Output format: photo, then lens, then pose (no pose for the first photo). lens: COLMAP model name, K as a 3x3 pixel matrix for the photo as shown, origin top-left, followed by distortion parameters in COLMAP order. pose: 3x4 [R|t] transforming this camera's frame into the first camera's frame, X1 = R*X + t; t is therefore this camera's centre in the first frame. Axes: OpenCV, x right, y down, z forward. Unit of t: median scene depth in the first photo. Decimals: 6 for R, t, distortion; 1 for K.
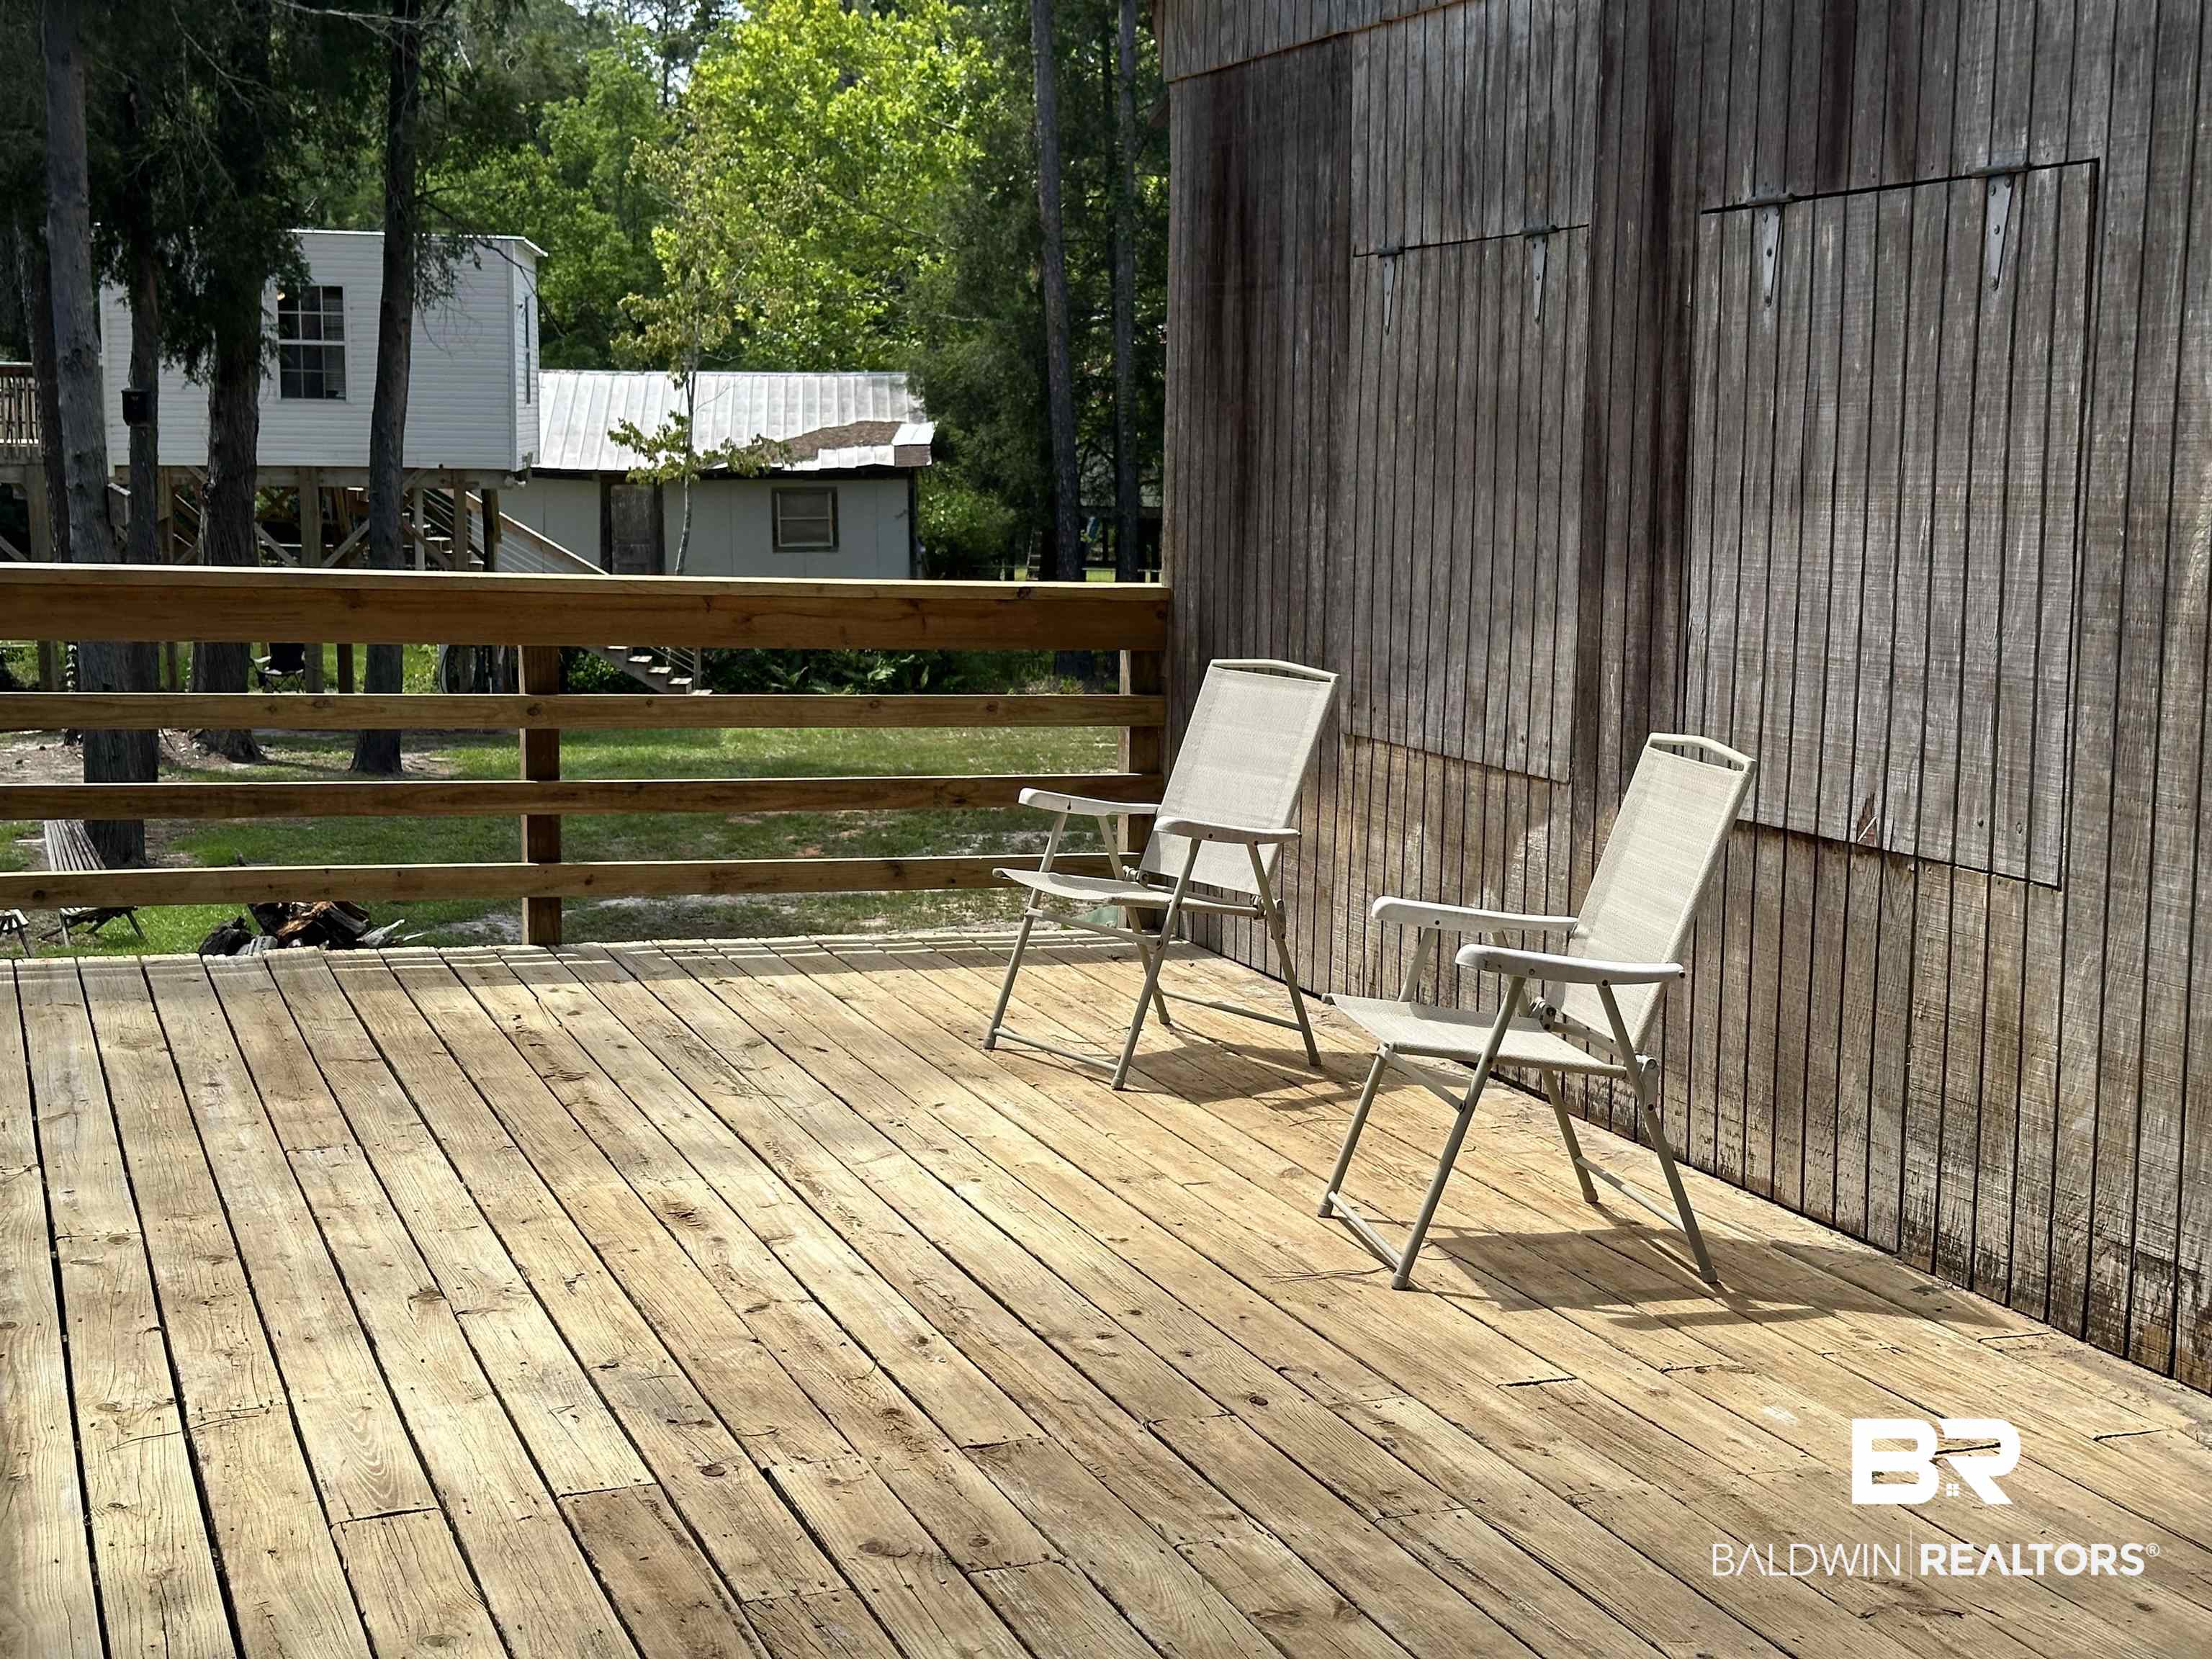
lens RADIAL K [[3086.3, 0, 1108.9], [0, 3086.3, 861.8], [0, 0, 1]] dist [0.159428, -0.008860]
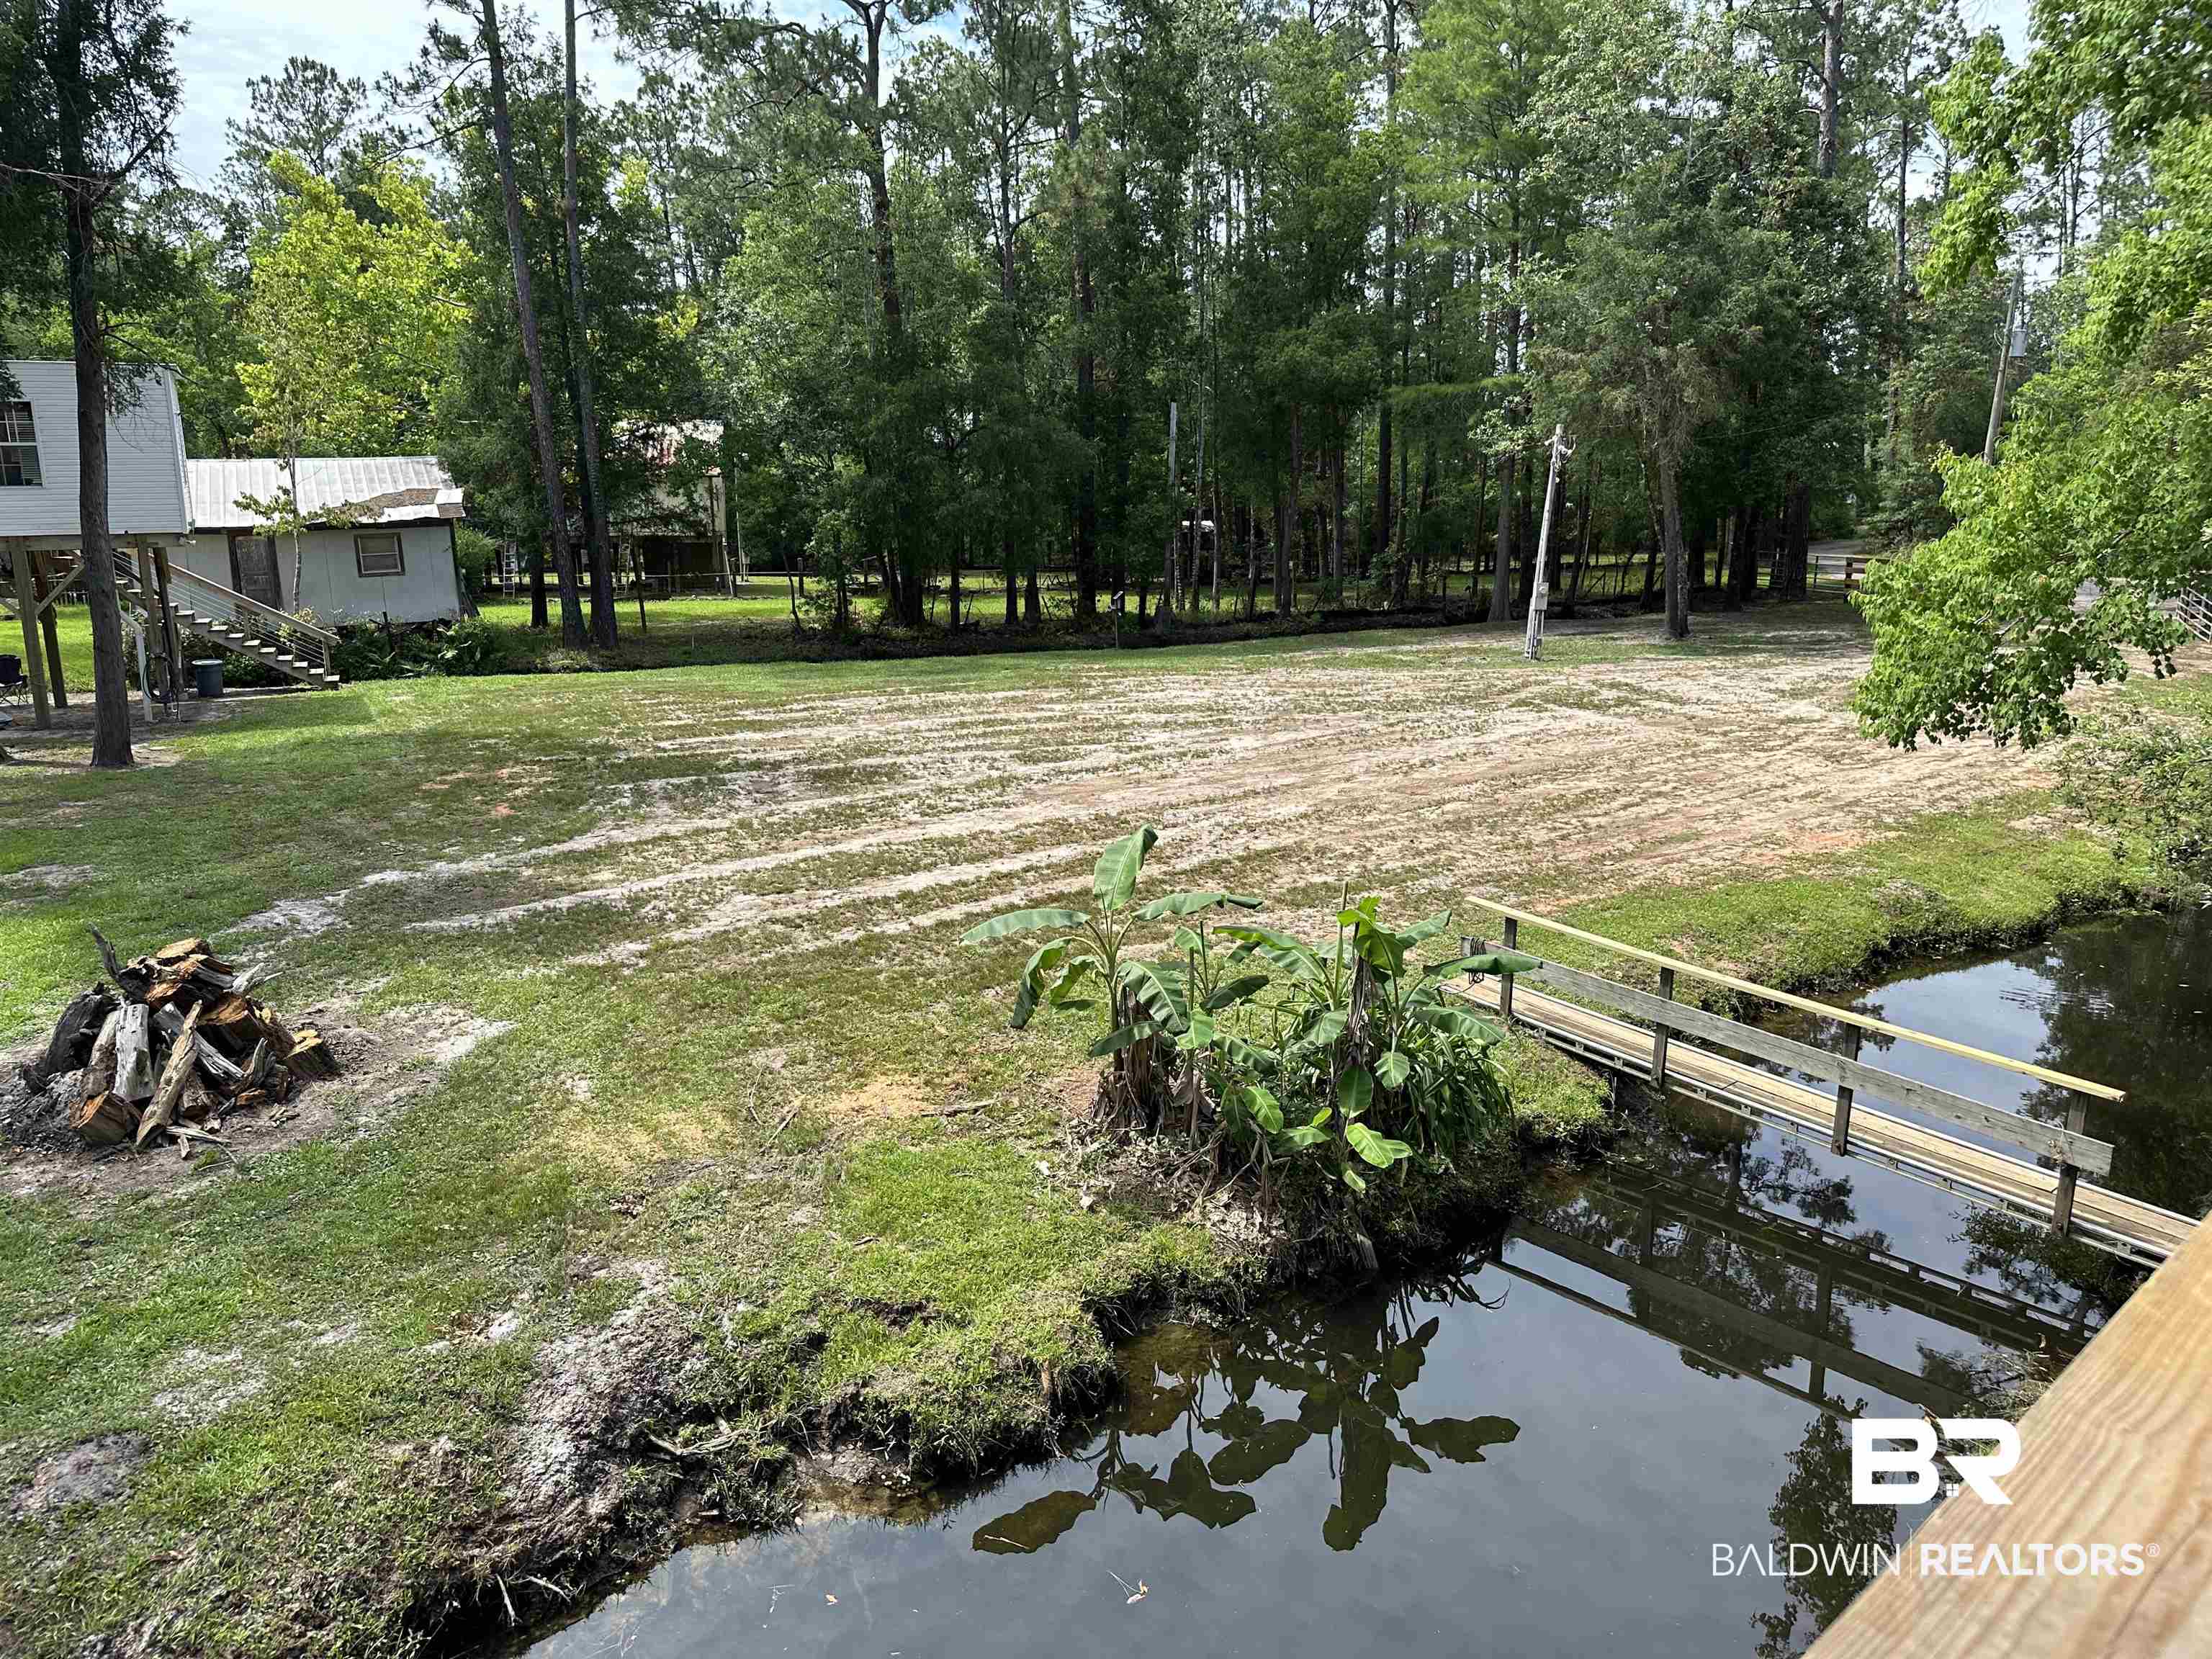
lens RADIAL K [[1574.2, 0, 1098.0], [0, 1574.2, 830.3], [0, 0, 1]] dist [0.064197, -0.075365]
pose [[0.933291, -0.097948, 0.345506, -0.057017], [0.070457, 0.993330, 0.091281, -0.024489], [-0.352142, -0.060849, 0.933967, 0.147756]]
